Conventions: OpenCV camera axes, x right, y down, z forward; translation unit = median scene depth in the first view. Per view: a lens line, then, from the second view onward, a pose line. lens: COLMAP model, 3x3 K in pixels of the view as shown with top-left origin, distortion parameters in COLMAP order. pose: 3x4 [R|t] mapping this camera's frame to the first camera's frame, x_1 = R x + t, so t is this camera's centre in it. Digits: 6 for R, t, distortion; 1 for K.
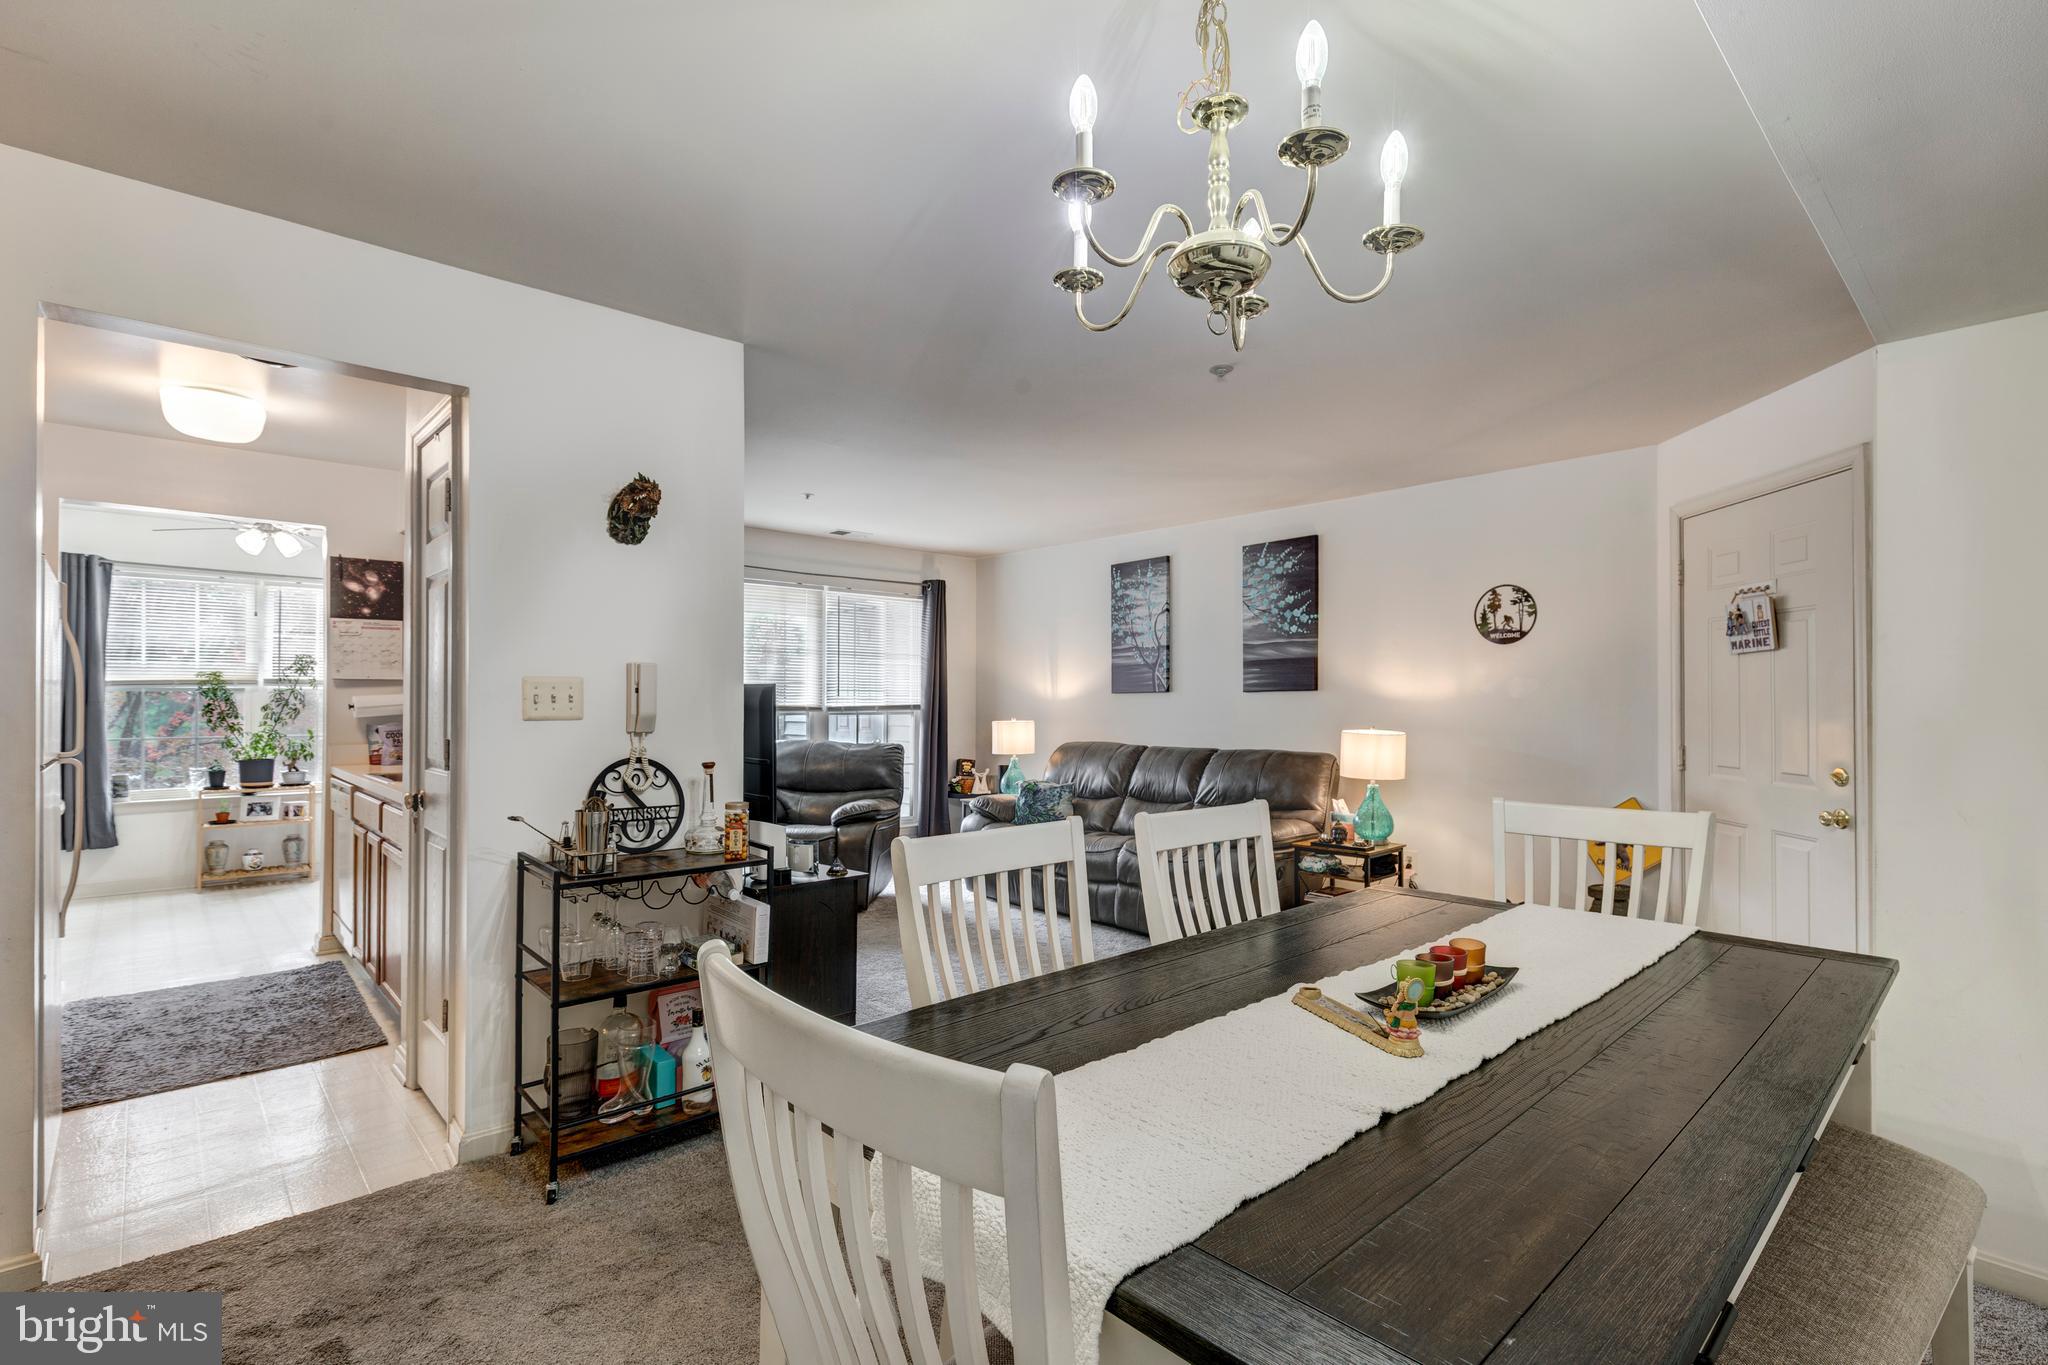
lens RADIAL K [[958.1, 0, 1022.4], [0, 958.1, 691.6], [0, 0, 1]] dist [0.000418, 0.000238]
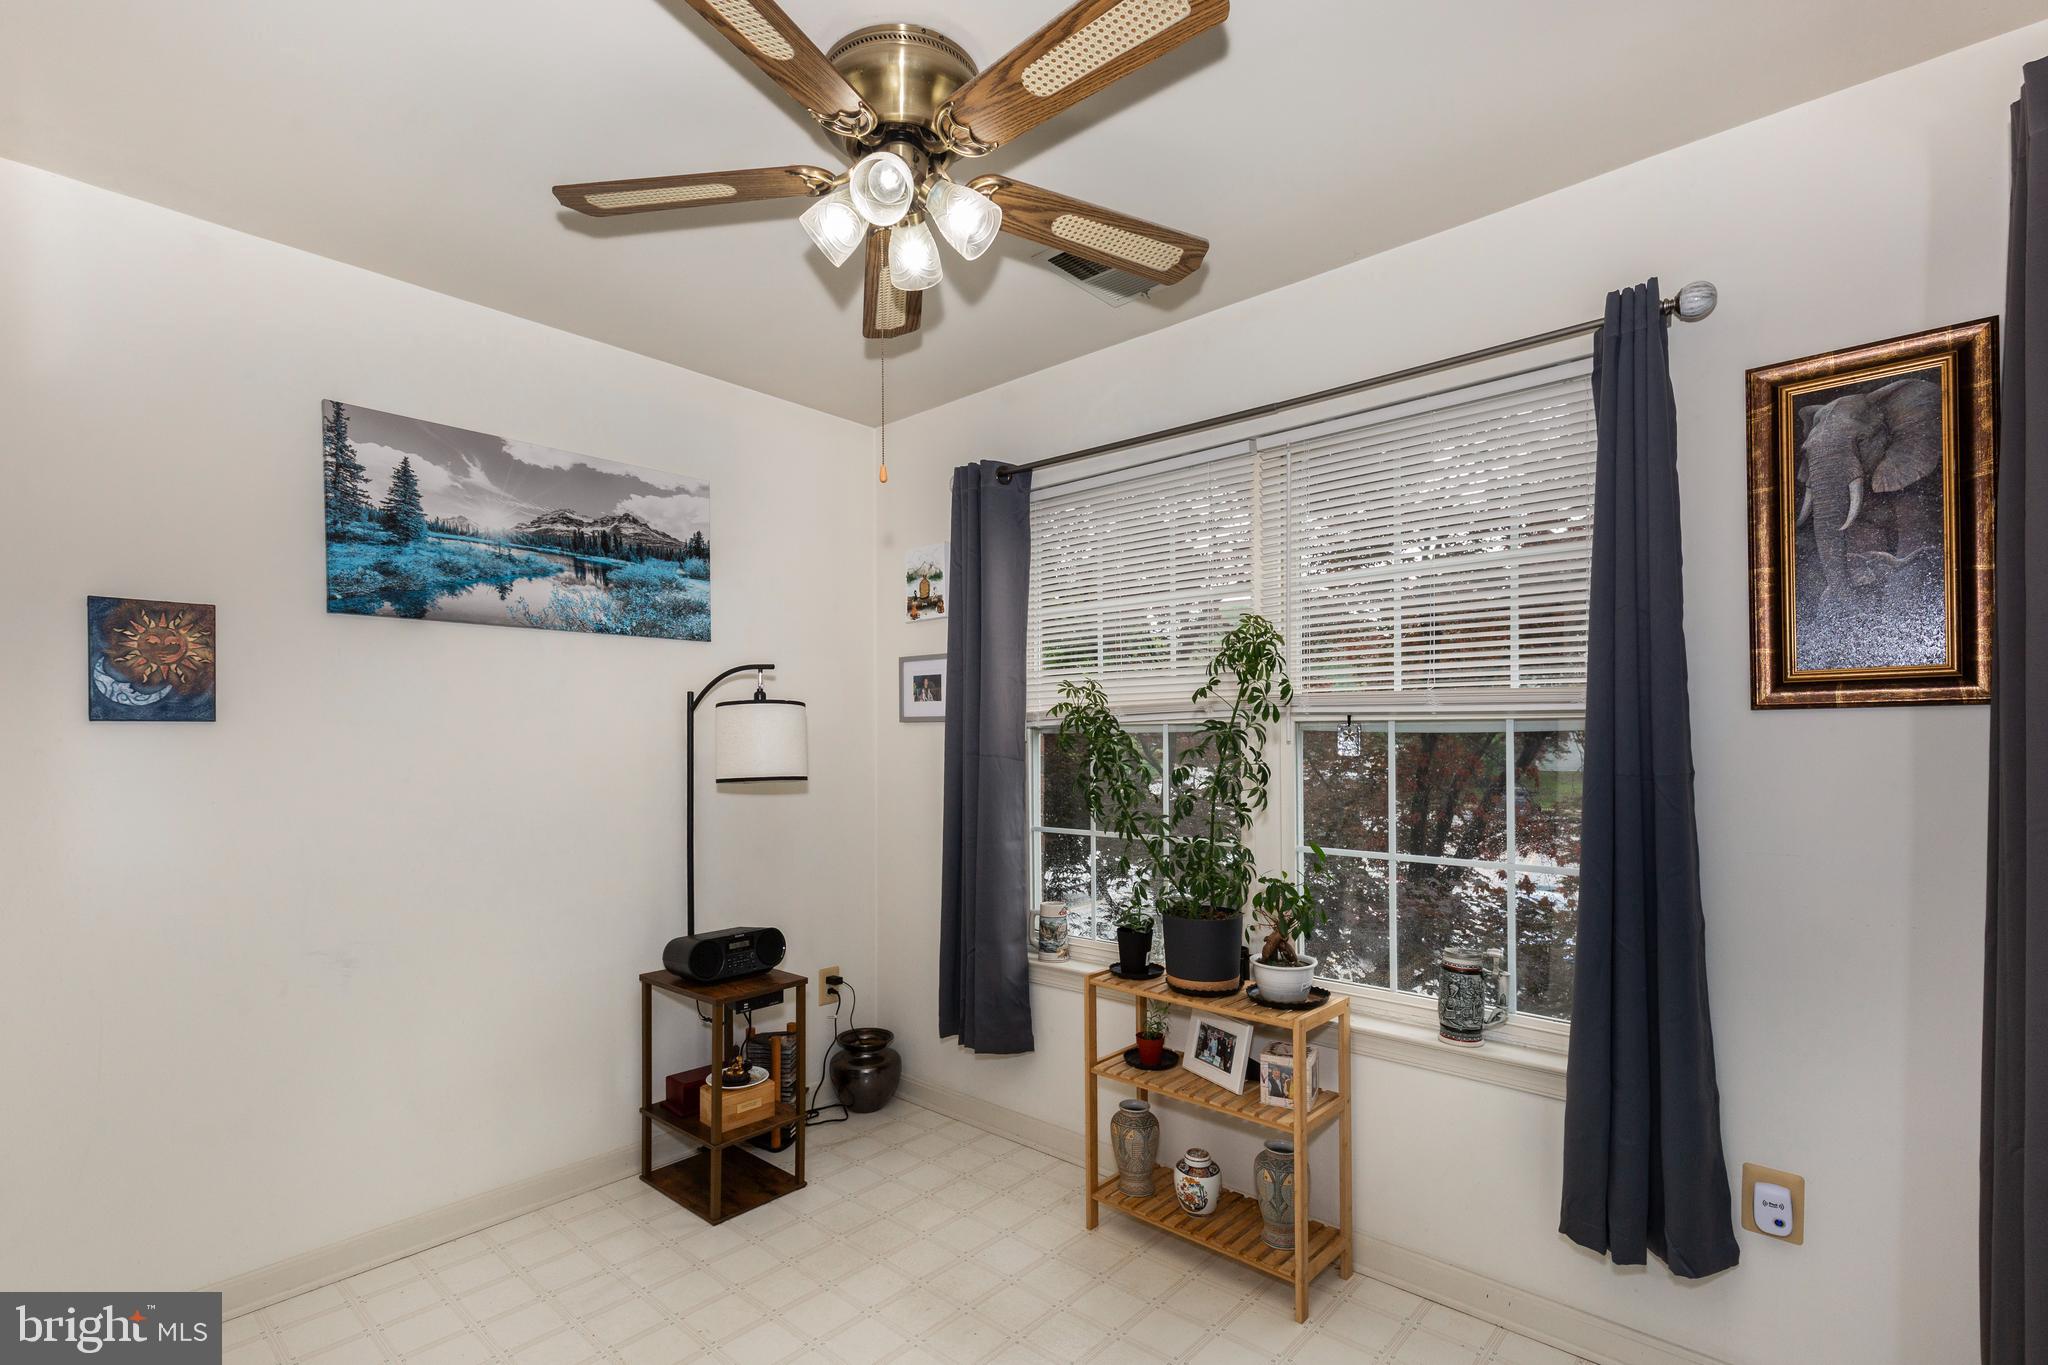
lens RADIAL K [[970.8, 0, 1023.8], [0, 970.8, 741.0], [0, 0, 1]] dist [0.001687, -0.000079]
pose [[0.089017, -0.002988, -0.996026, -0.438053], [0.008685, 0.999960, -0.002223, 0.004220], [0.995992, -0.008453, 0.089039, 0.916197]]
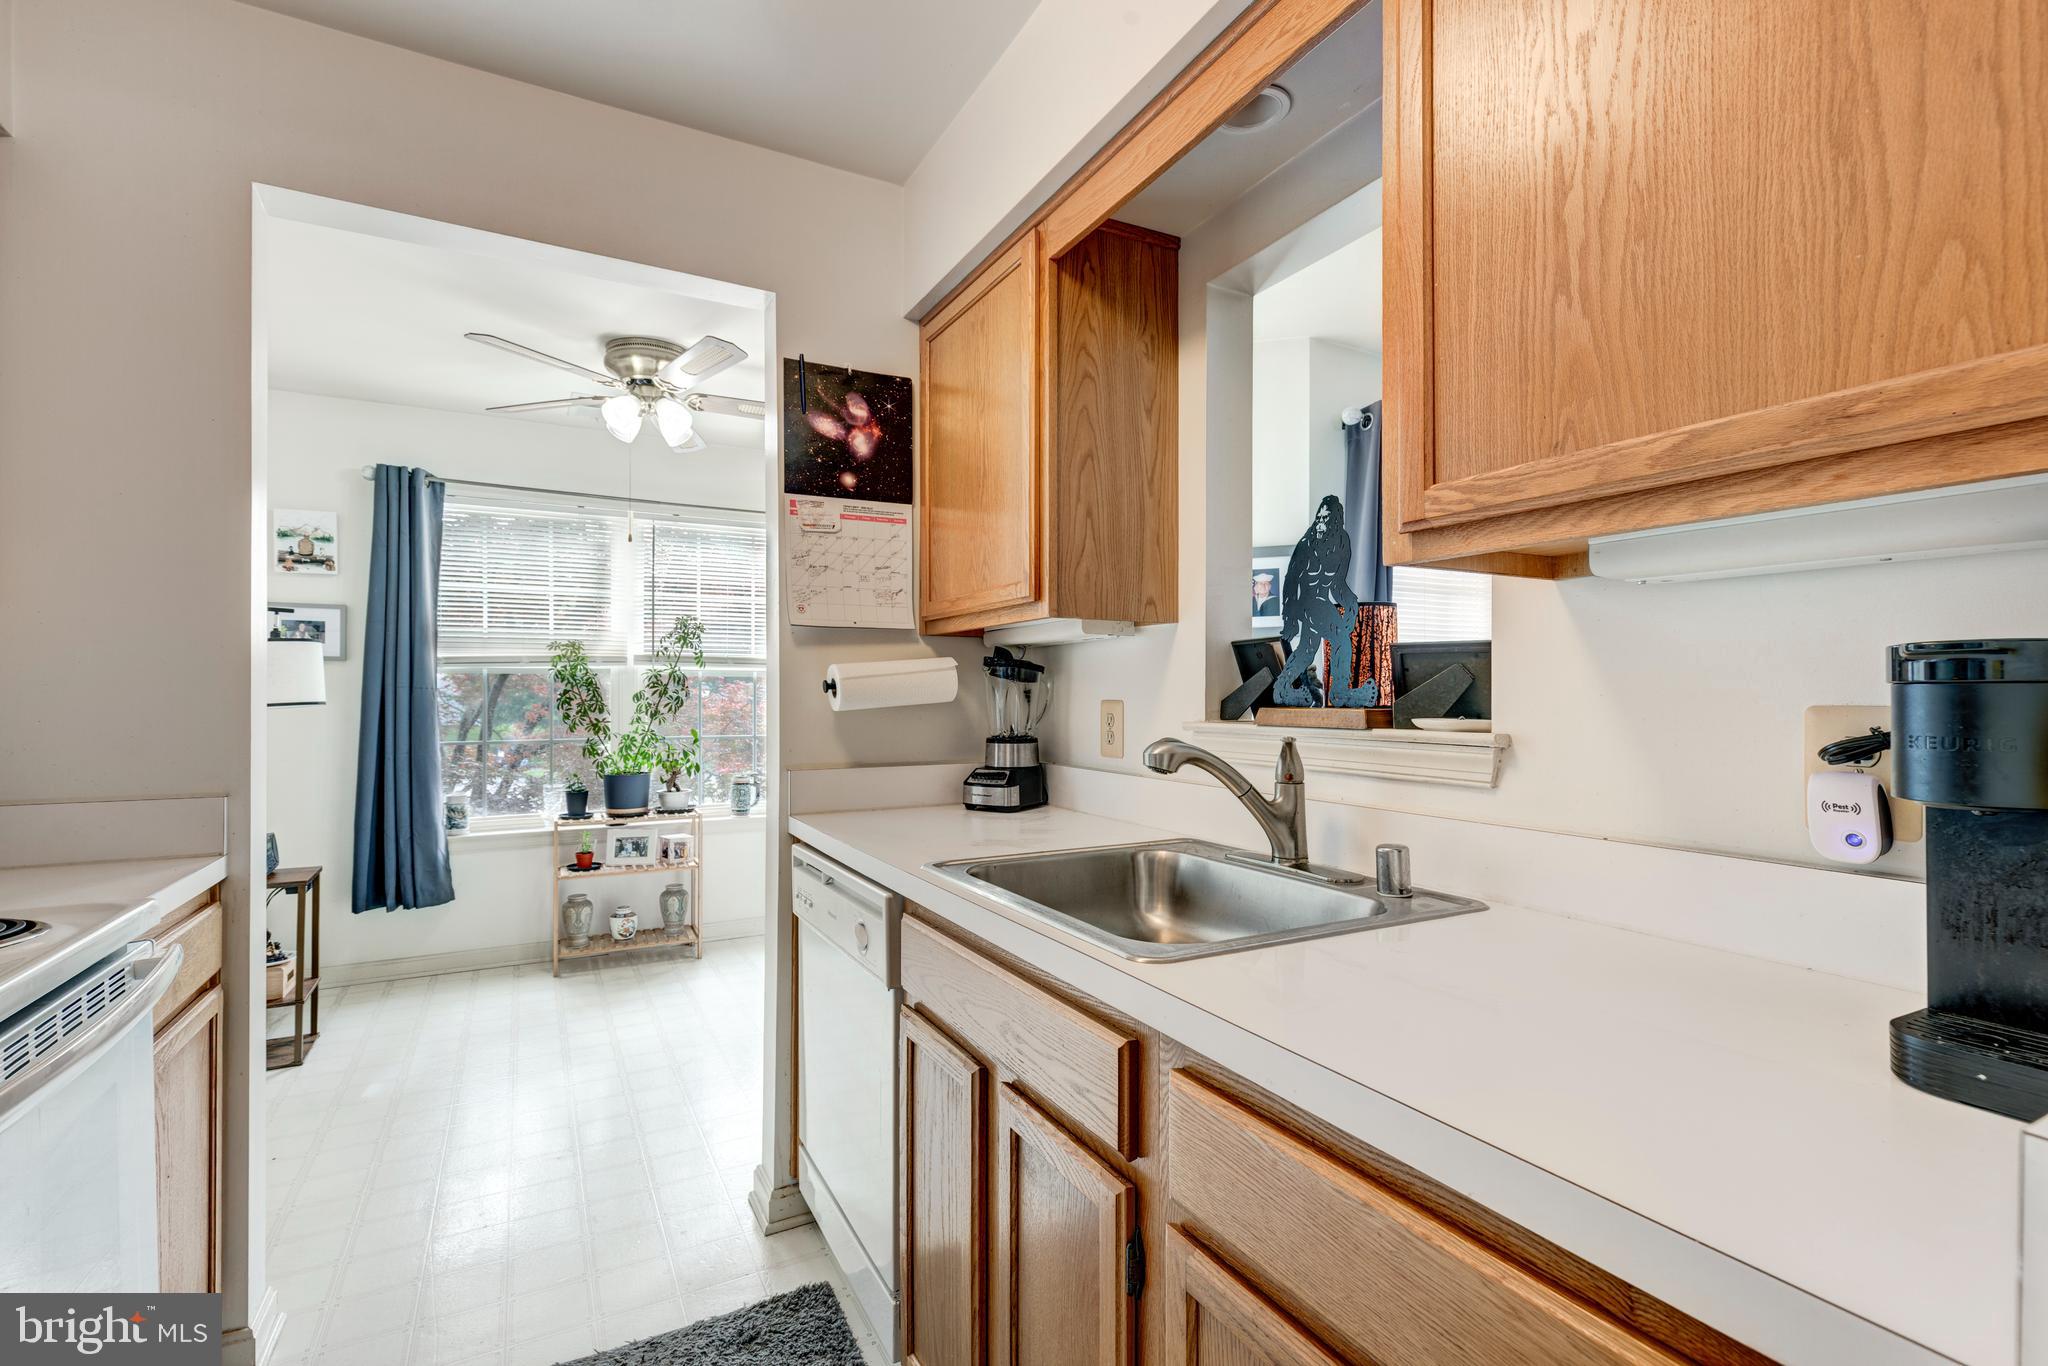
lens RADIAL K [[928.3, 0, 1023.1], [0, 928.3, 690.9], [0, 0, 1]] dist [0.002053, -0.000360]
pose [[0.968594, -0.004196, -0.248613, -0.375982], [0.005240, 0.999980, 0.003537, 0.012278], [0.248593, -0.004728, 0.968596, 0.448227]]
